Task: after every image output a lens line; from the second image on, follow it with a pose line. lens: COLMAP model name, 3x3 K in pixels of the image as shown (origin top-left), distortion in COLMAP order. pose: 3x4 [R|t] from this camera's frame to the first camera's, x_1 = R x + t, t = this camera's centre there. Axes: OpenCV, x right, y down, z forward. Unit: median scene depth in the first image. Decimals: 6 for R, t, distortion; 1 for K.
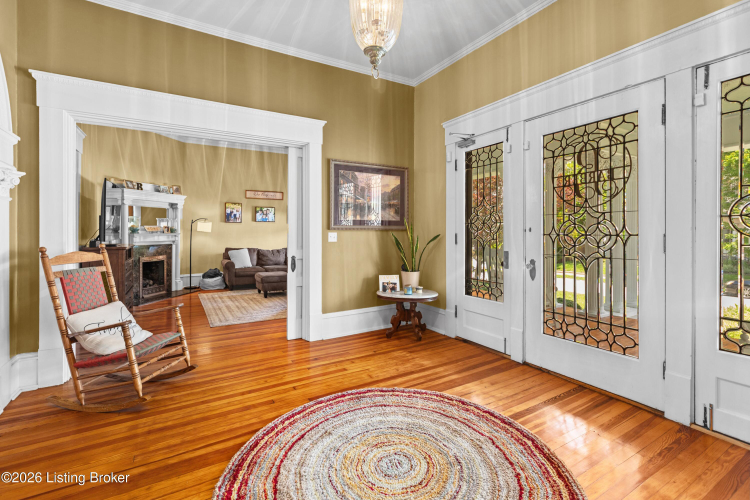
lens RADIAL K [[340.5, 0, 366.8], [0, 340.5, 227.9], [0, 0, 1]] dist [0.000283, 0.000040]
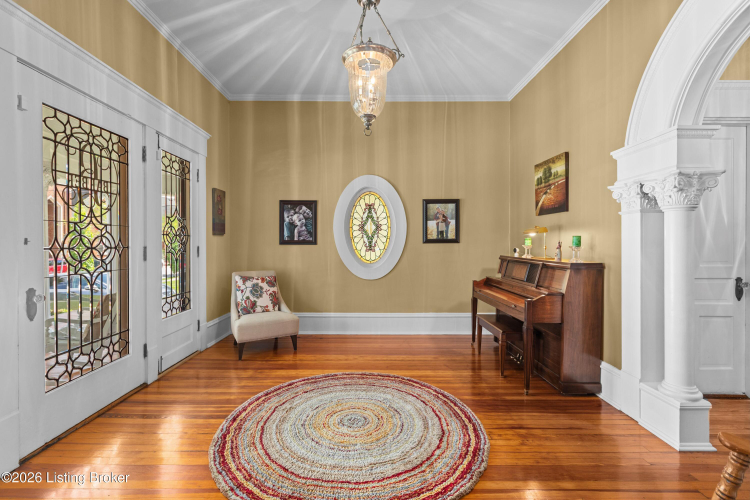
lens RADIAL K [[340.5, 0, 375.3], [0, 340.5, 252.0], [0, 0, 1]] dist [0.000283, 0.000040]
pose [[-0.803805, -0.012375, 0.594764, -0.783721], [-0.010950, 0.999922, 0.006006, 0.028058], [-0.594792, -0.001685, -0.803878, 2.059683]]
